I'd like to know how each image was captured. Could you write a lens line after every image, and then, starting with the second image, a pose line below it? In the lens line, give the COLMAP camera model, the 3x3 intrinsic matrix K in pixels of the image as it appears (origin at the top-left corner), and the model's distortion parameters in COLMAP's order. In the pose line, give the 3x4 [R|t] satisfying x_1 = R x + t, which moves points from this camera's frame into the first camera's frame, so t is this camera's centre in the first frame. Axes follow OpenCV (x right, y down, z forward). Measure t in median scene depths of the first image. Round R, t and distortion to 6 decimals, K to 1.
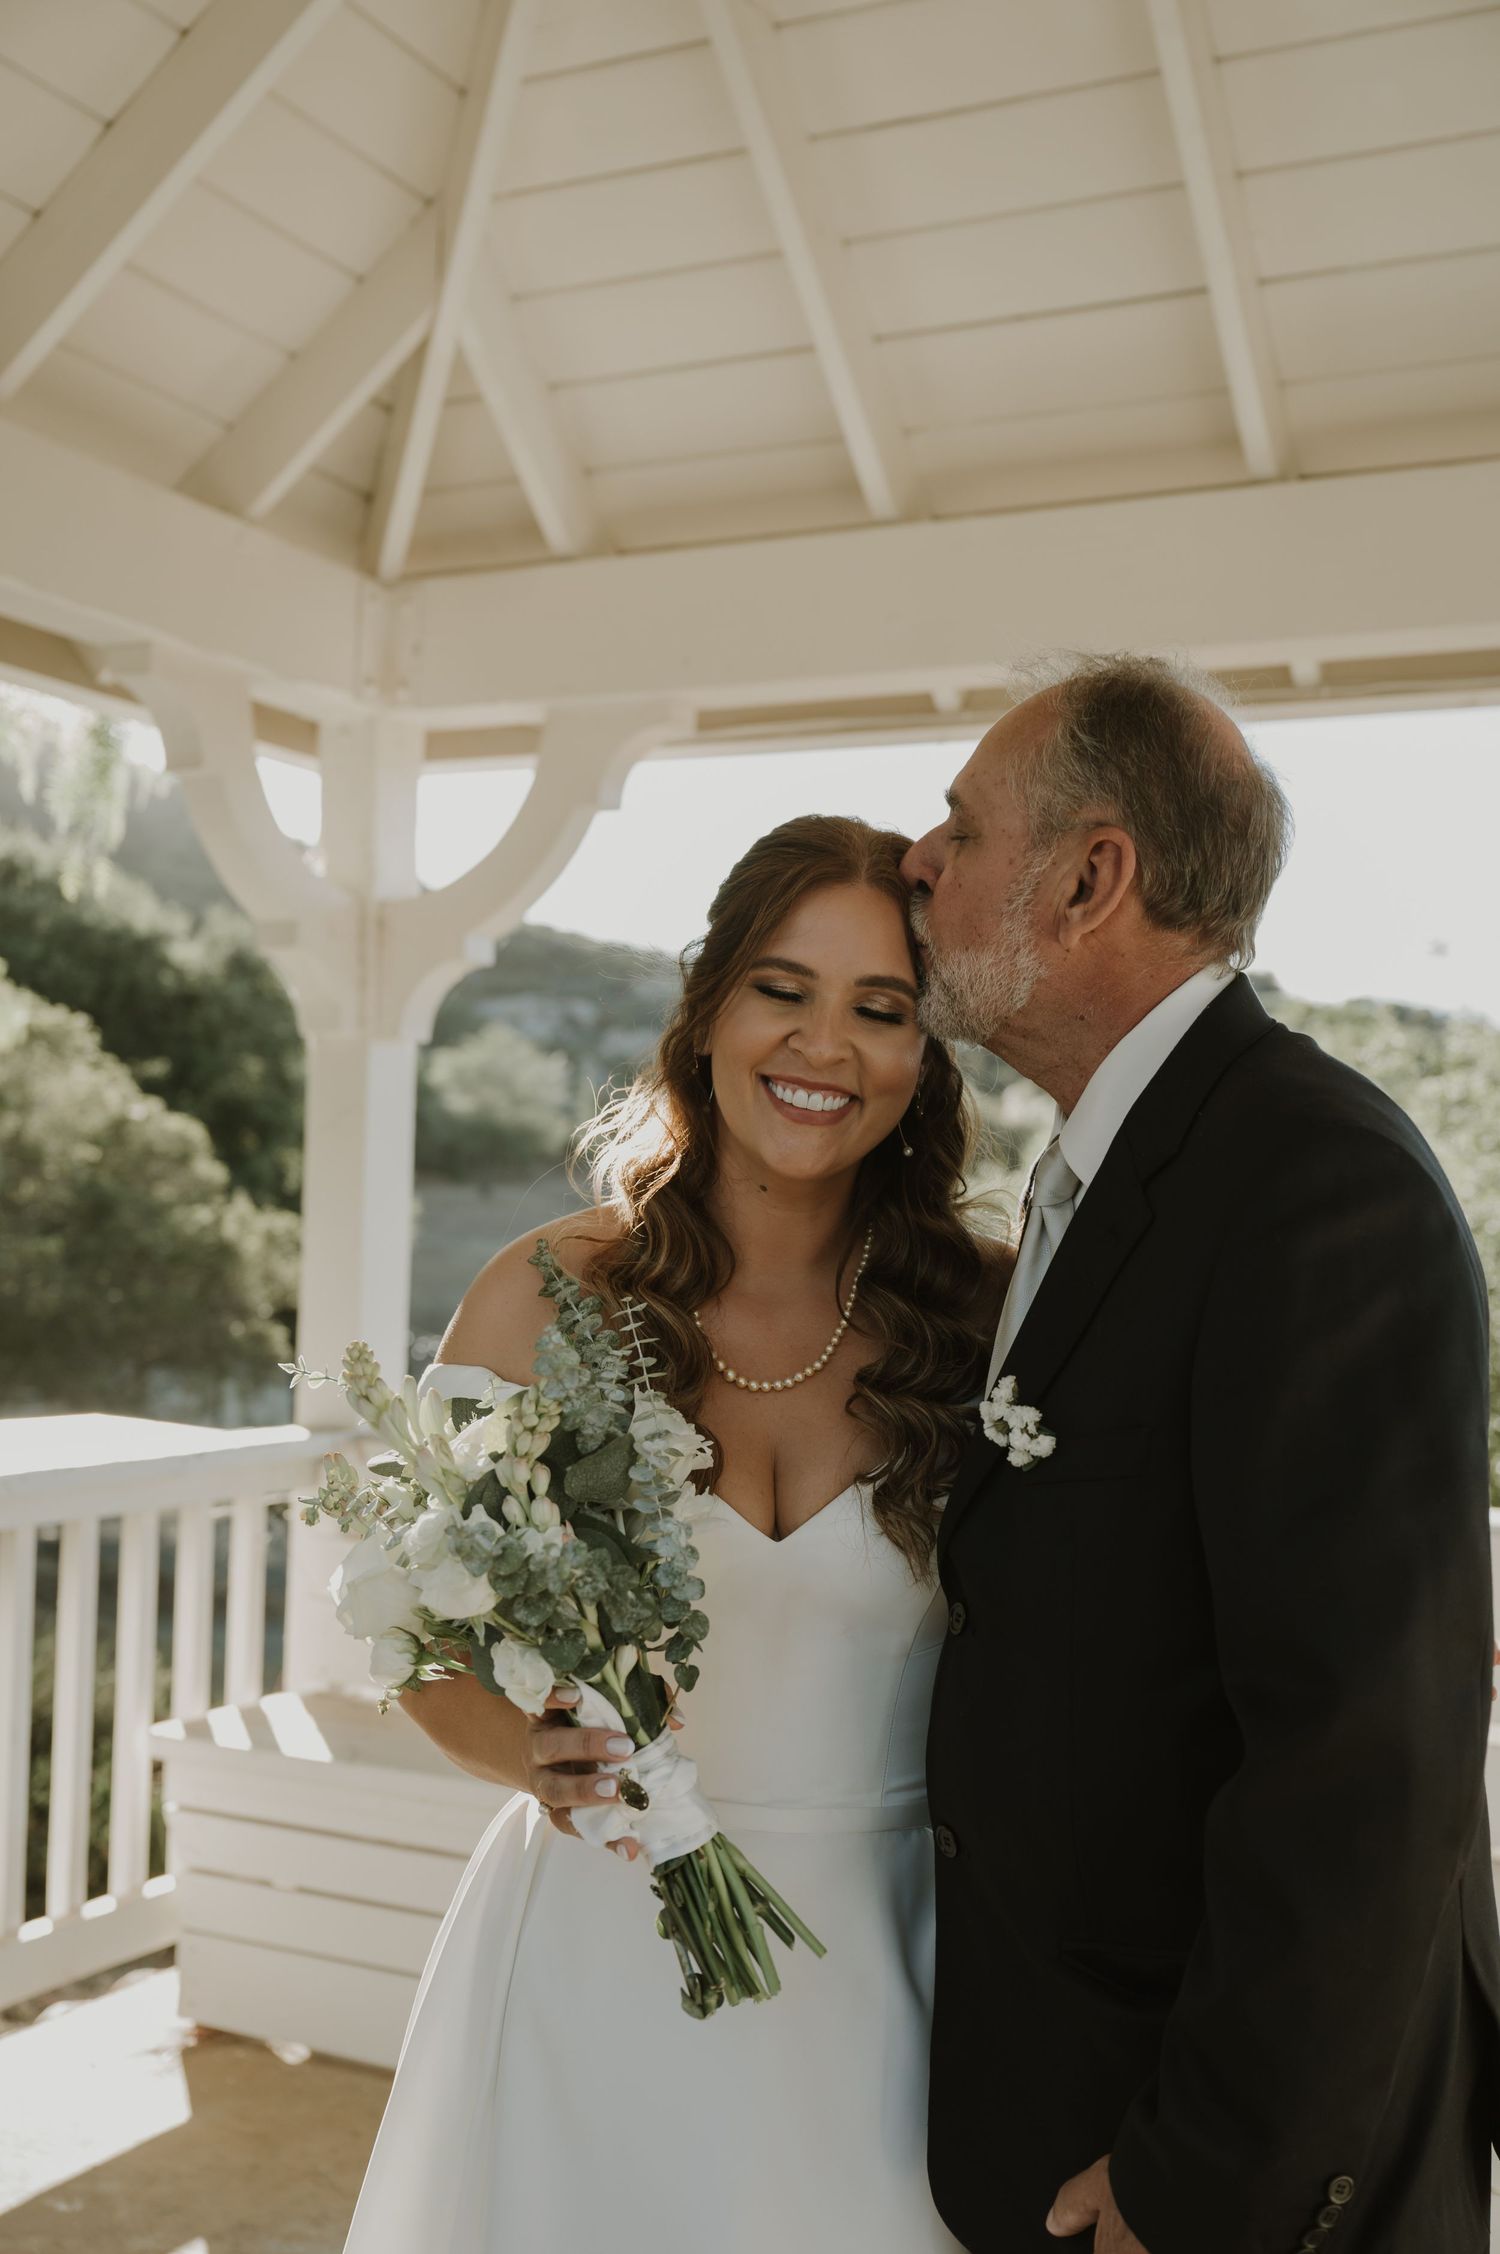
lens RADIAL K [[2502.4, 0, 697.8], [0, 2502.4, 1164.9], [0, 0, 1]] dist [0.016659, 0.000000]
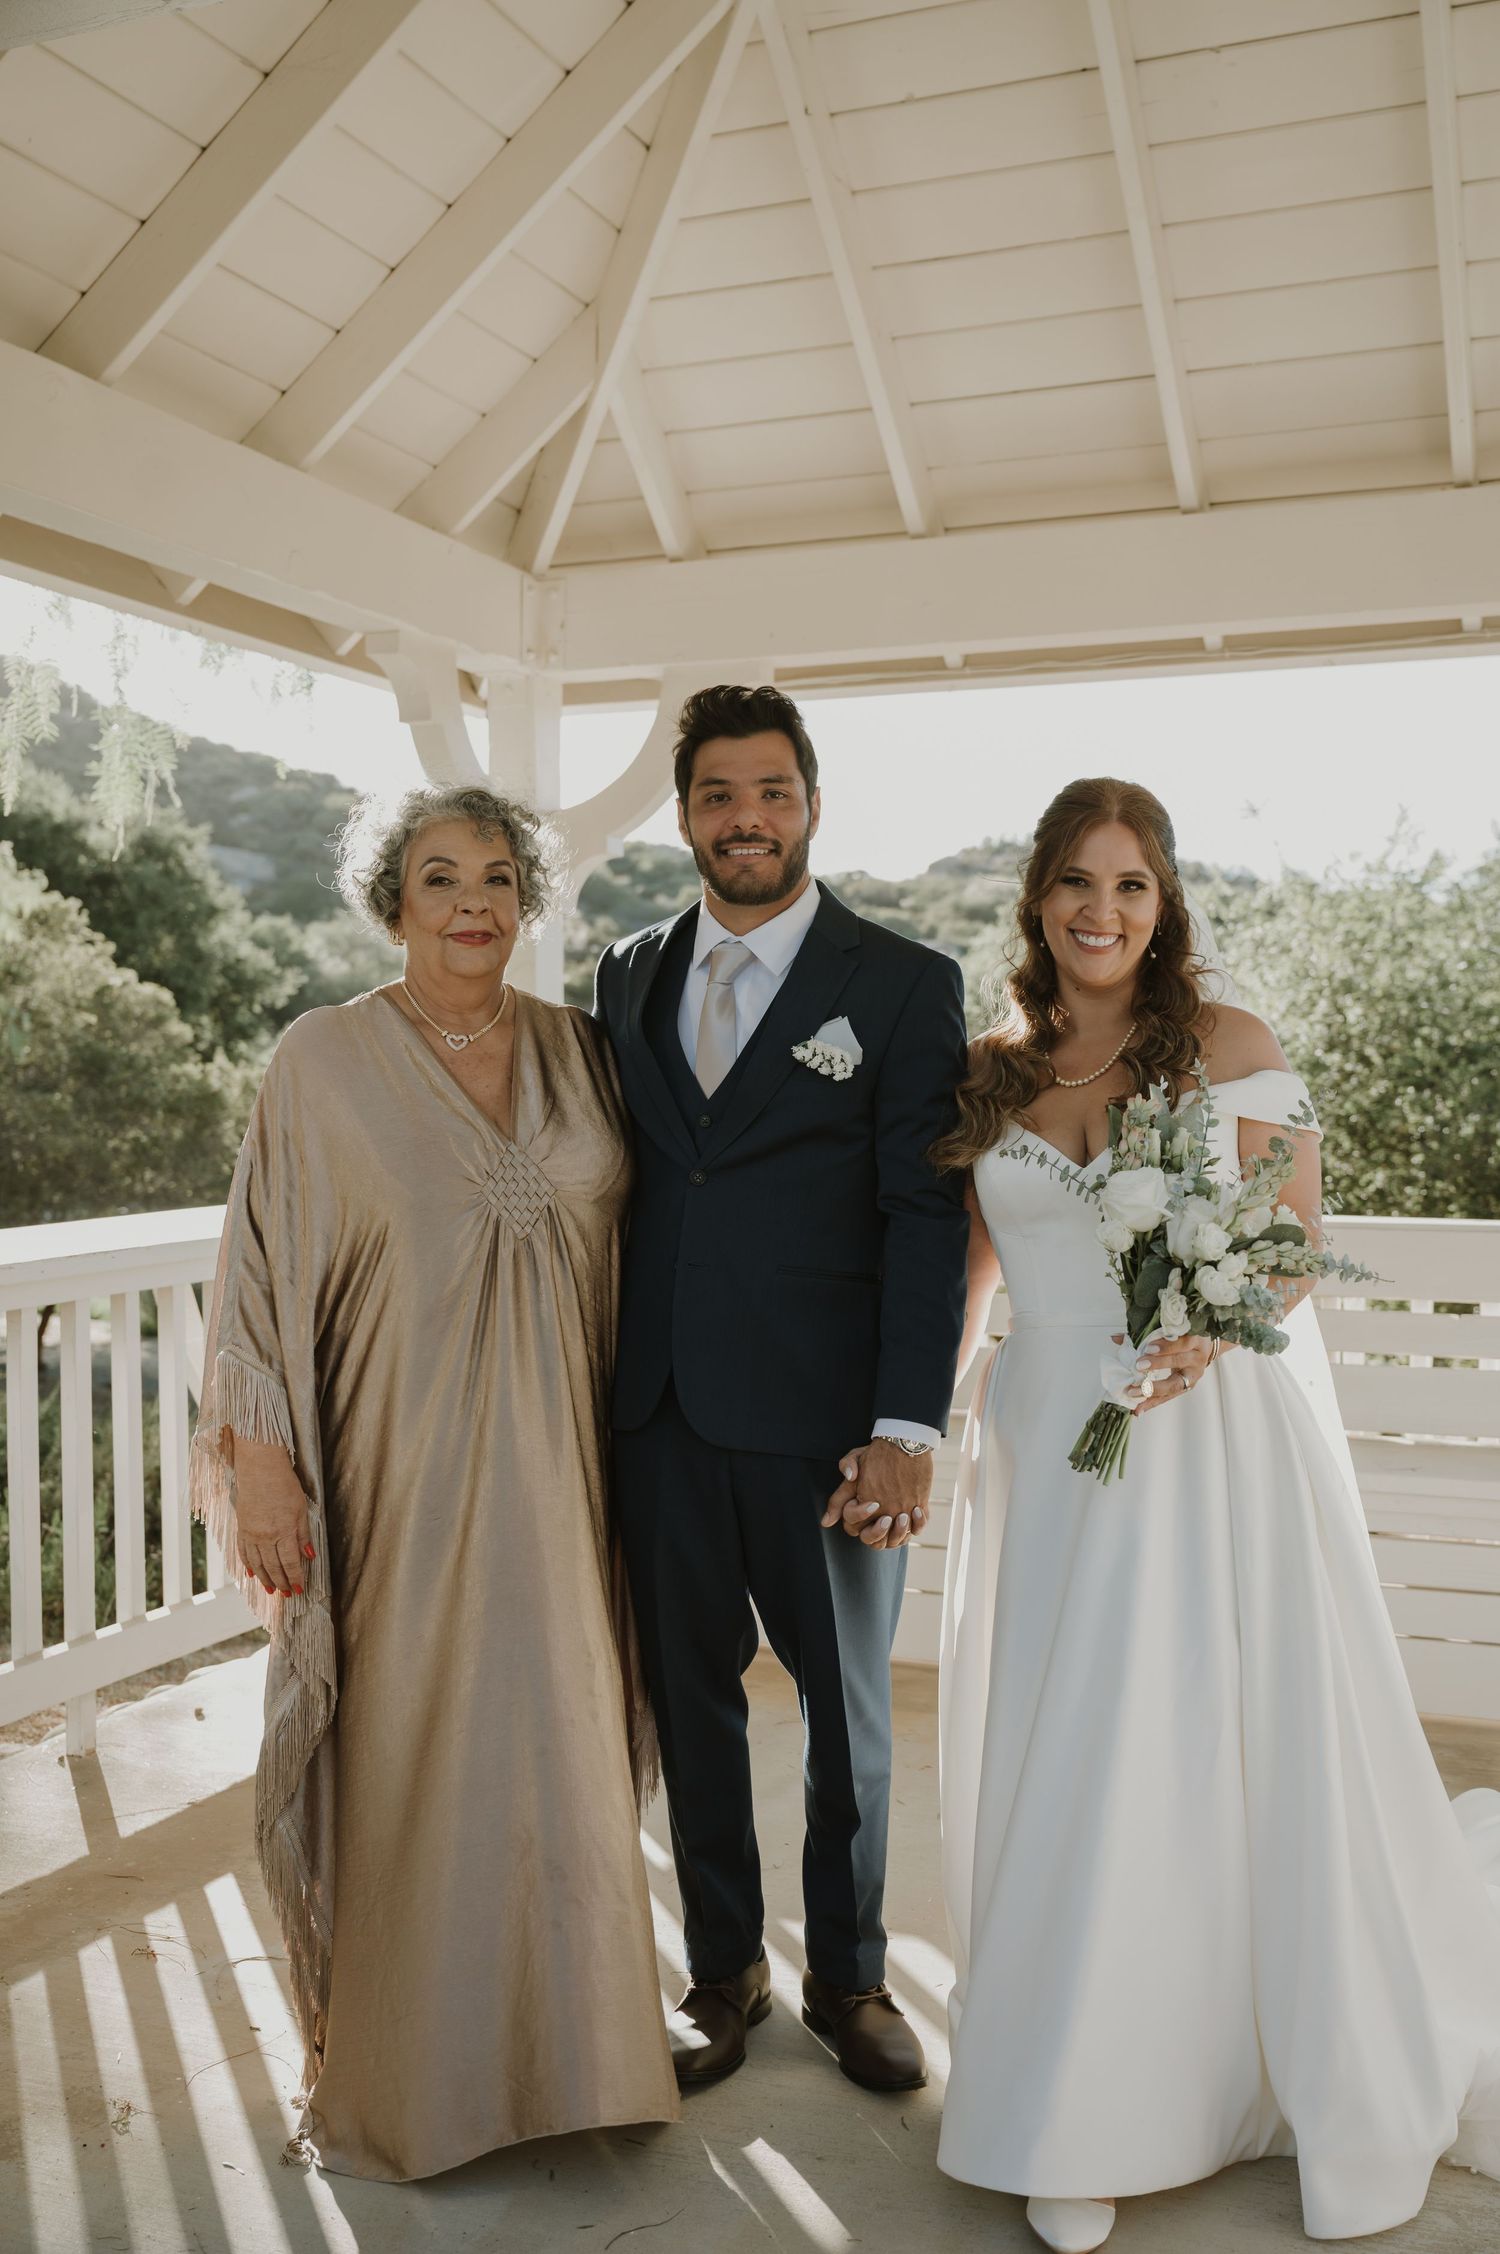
lens RADIAL K [[2289.6, 0, 766.0], [0, 2289.6, 1137.7], [0, 0, 1]] dist [-0.021737, 0.000000]
pose [[0.994154, -0.032230, 0.103044, -0.139770], [0.026733, 0.998167, 0.054287, 0.004972], [-0.104605, -0.051215, 0.993194, -0.246420]]
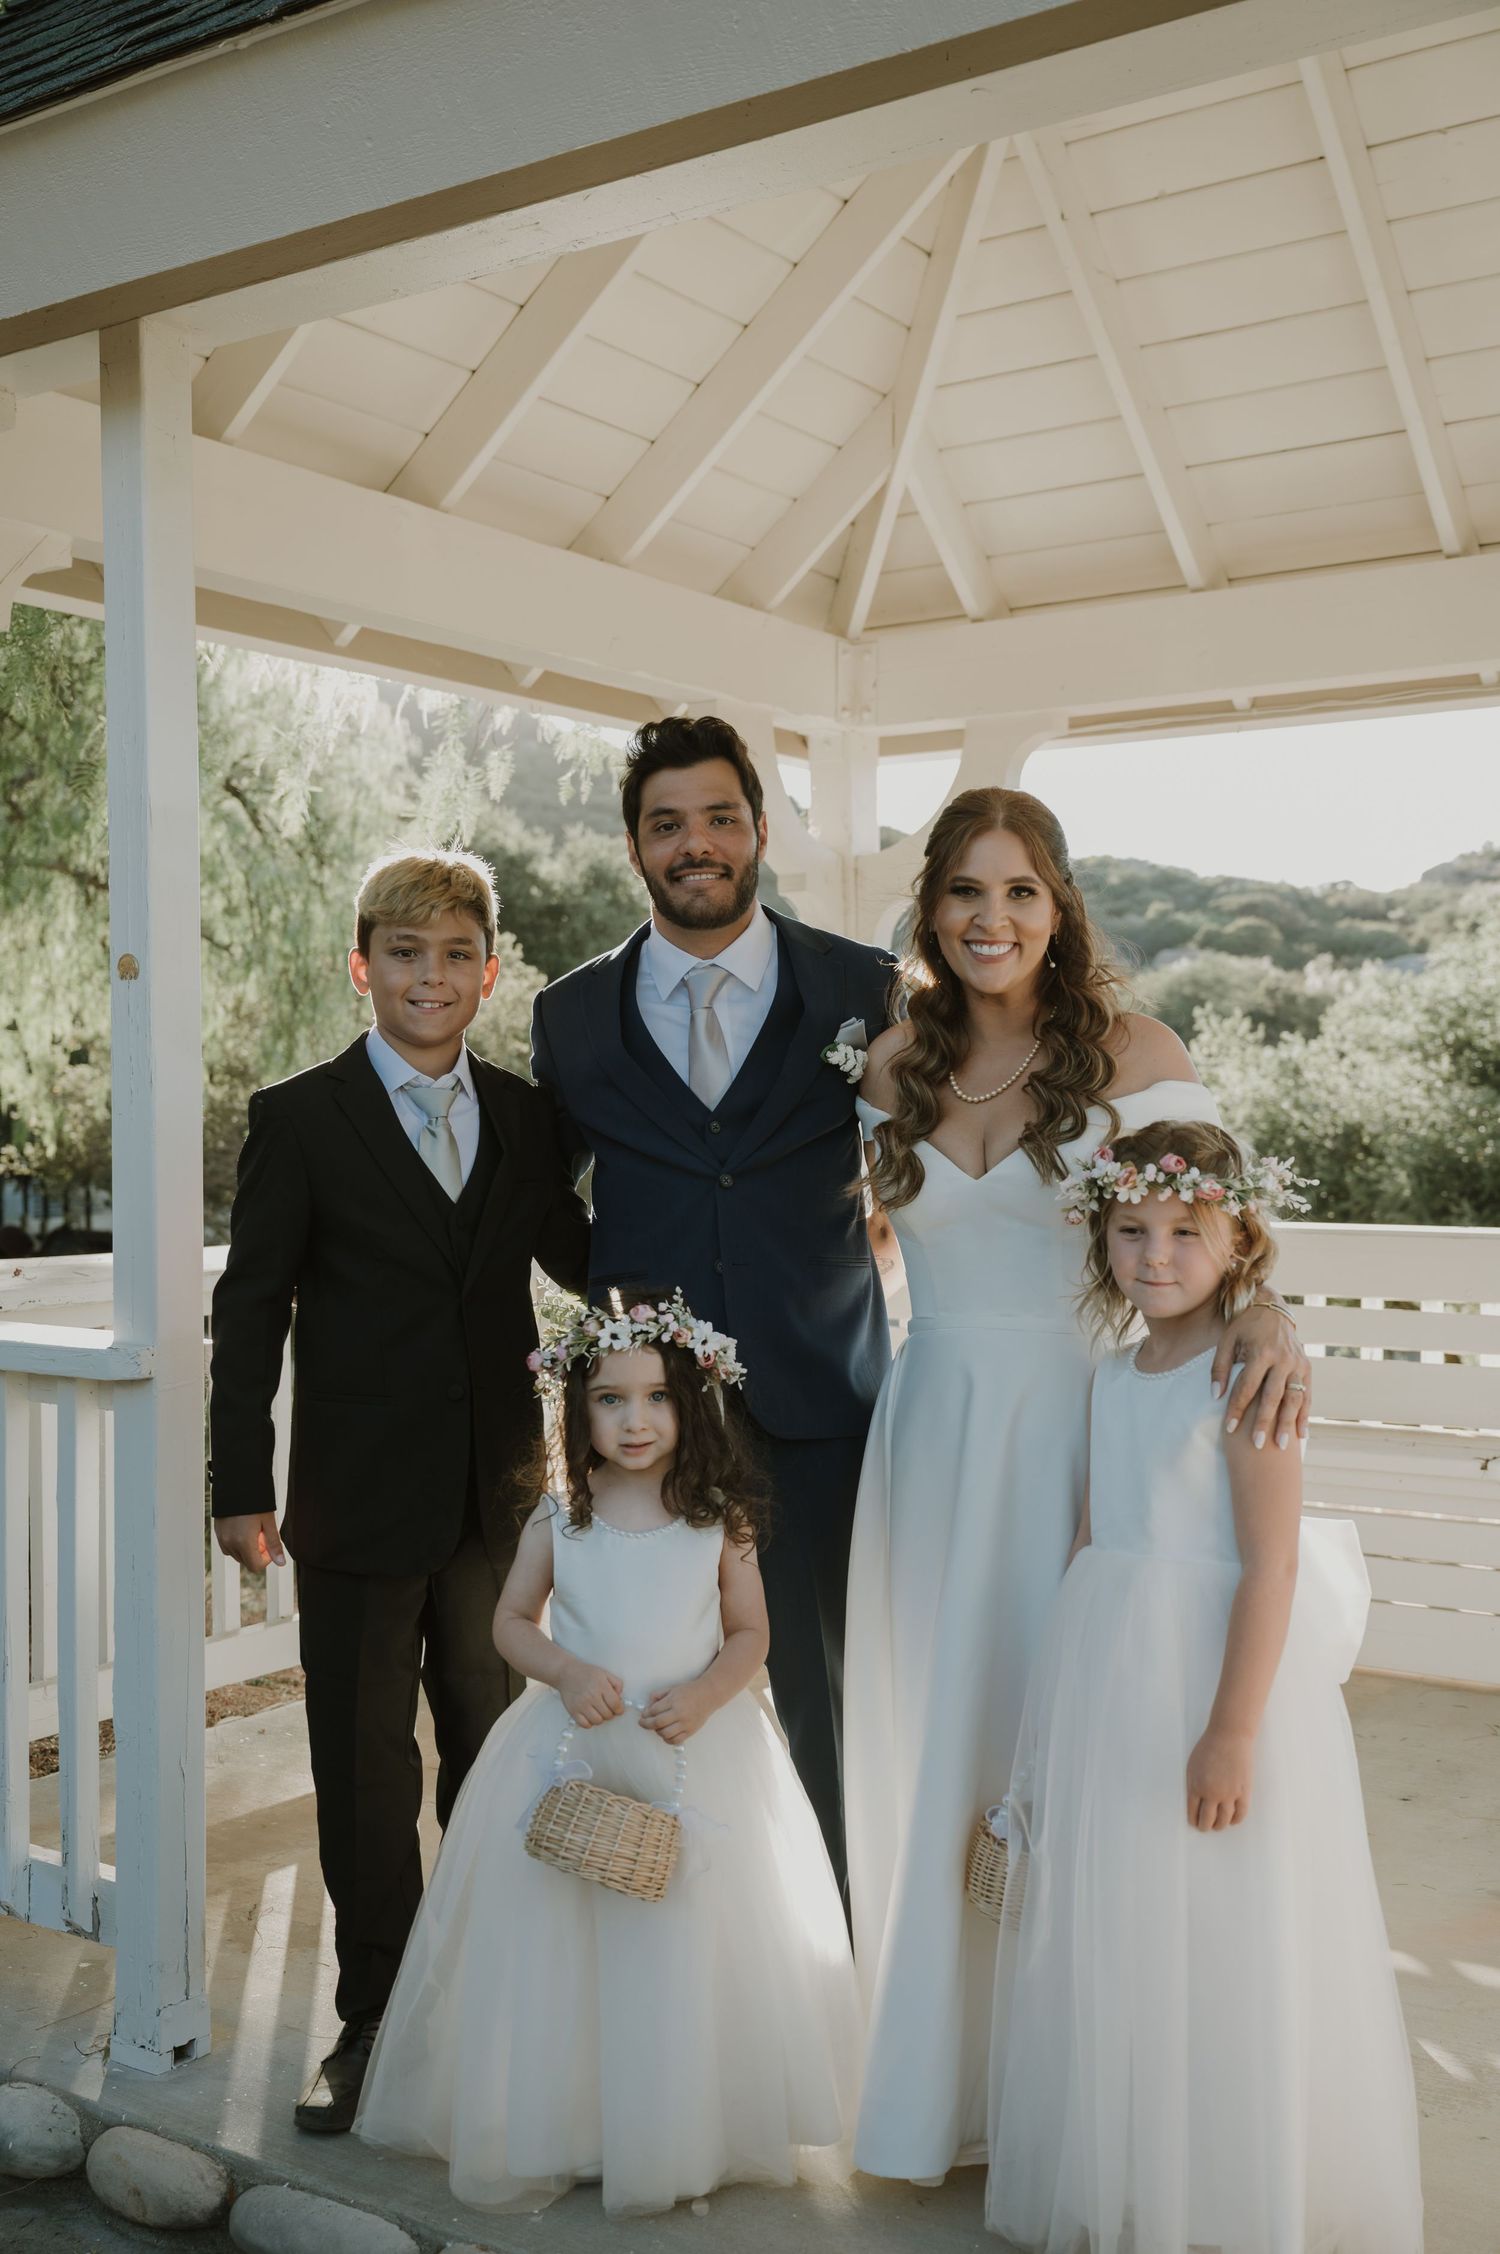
lens RADIAL K [[2391.2, 0, 772.9], [0, 2391.2, 1186.2], [0, 0, 1]] dist [-0.002803, 0.000000]
pose [[0.994804, -0.032748, -0.096395, -0.046362], [0.038237, 0.997717, 0.055664, 0.008599], [0.094352, -0.059061, 0.993785, -0.424806]]
